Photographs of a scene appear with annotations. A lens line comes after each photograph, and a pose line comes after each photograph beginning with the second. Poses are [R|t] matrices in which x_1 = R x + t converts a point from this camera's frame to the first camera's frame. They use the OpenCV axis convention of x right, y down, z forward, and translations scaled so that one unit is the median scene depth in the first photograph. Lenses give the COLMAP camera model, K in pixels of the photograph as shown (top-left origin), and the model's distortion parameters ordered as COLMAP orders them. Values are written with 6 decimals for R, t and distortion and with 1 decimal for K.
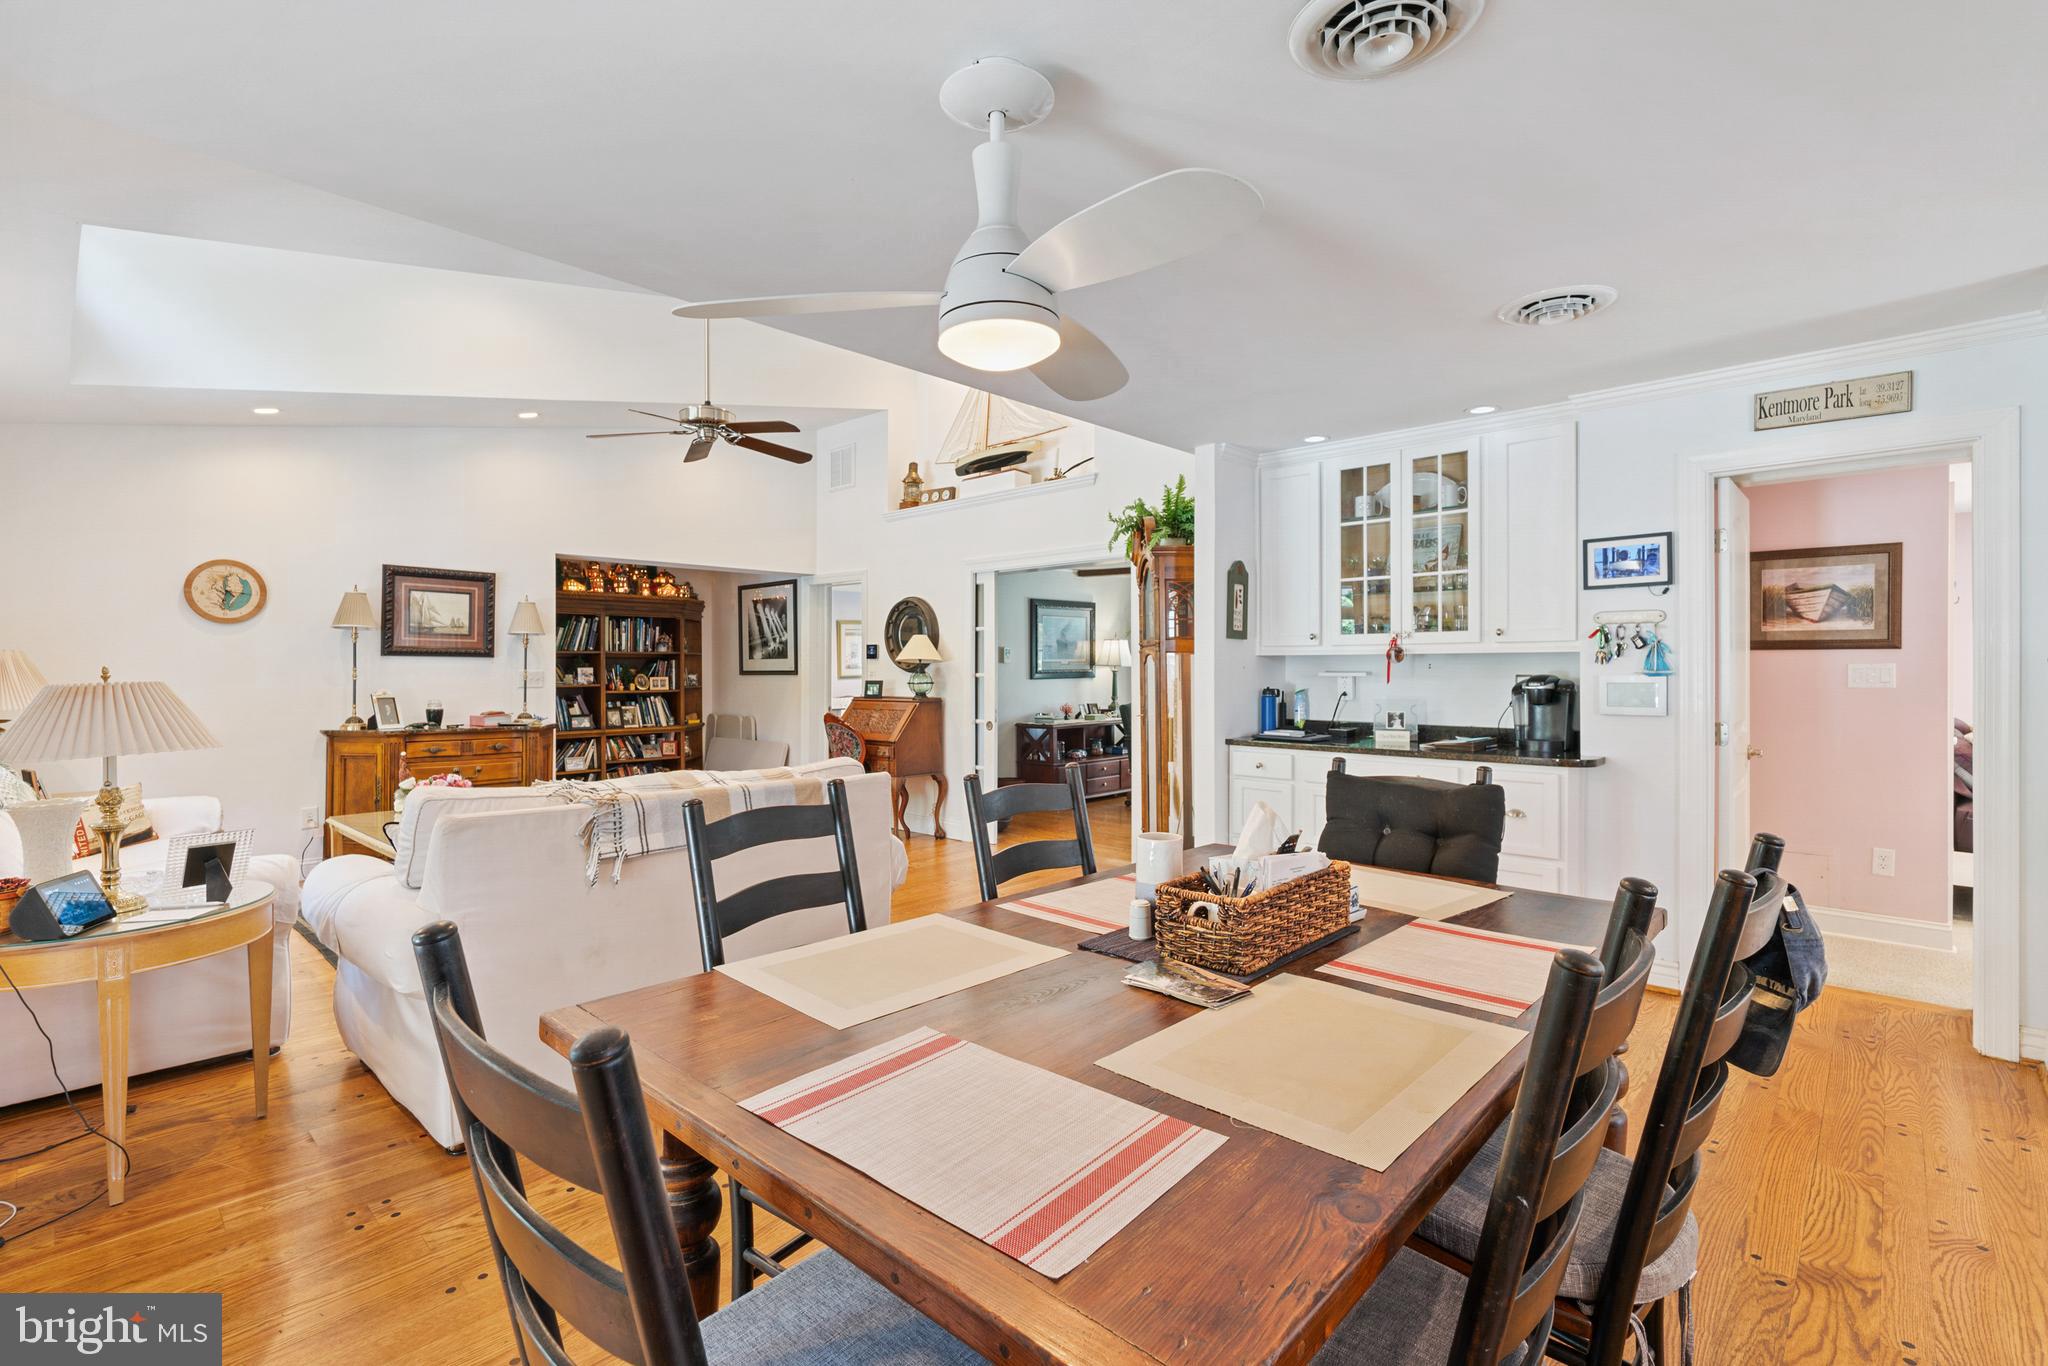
lens RADIAL K [[903.5, 0, 983.2], [0, 903.5, 663.1], [0, 0, 1]] dist [-0.002812, 0.000650]
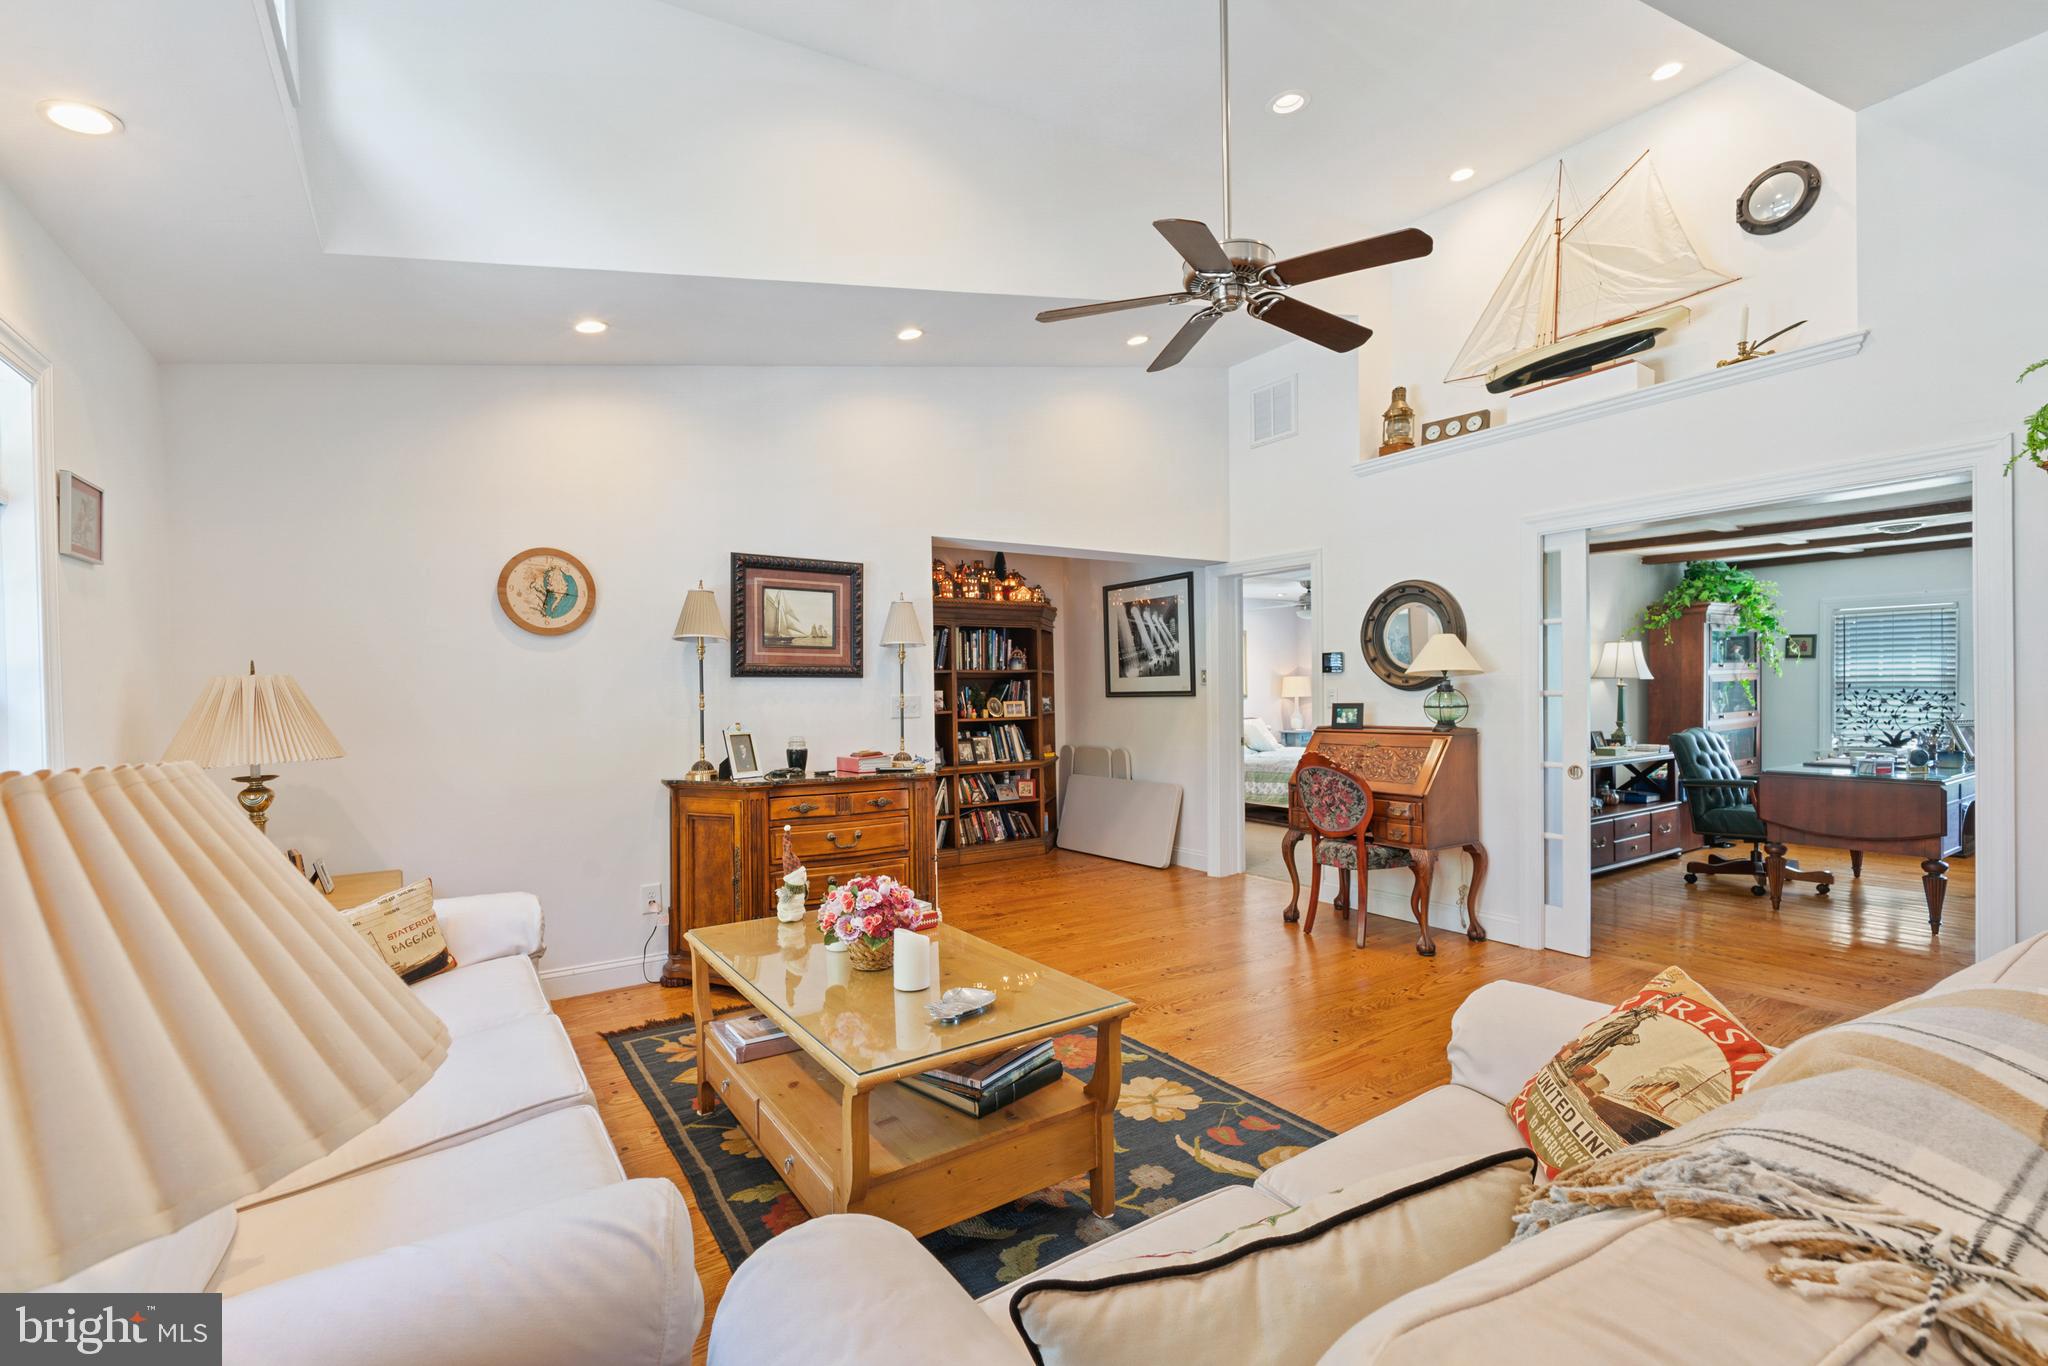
lens RADIAL K [[903.5, 0, 1013.4], [0, 903.5, 694.4], [0, 0, 1]] dist [-0.002812, 0.000650]
pose [[0.972007, -0.012986, -0.234594, -0.222430], [0.015710, 0.999829, 0.009745, 0.001812], [0.234427, -0.013158, 0.972045, 0.277423]]
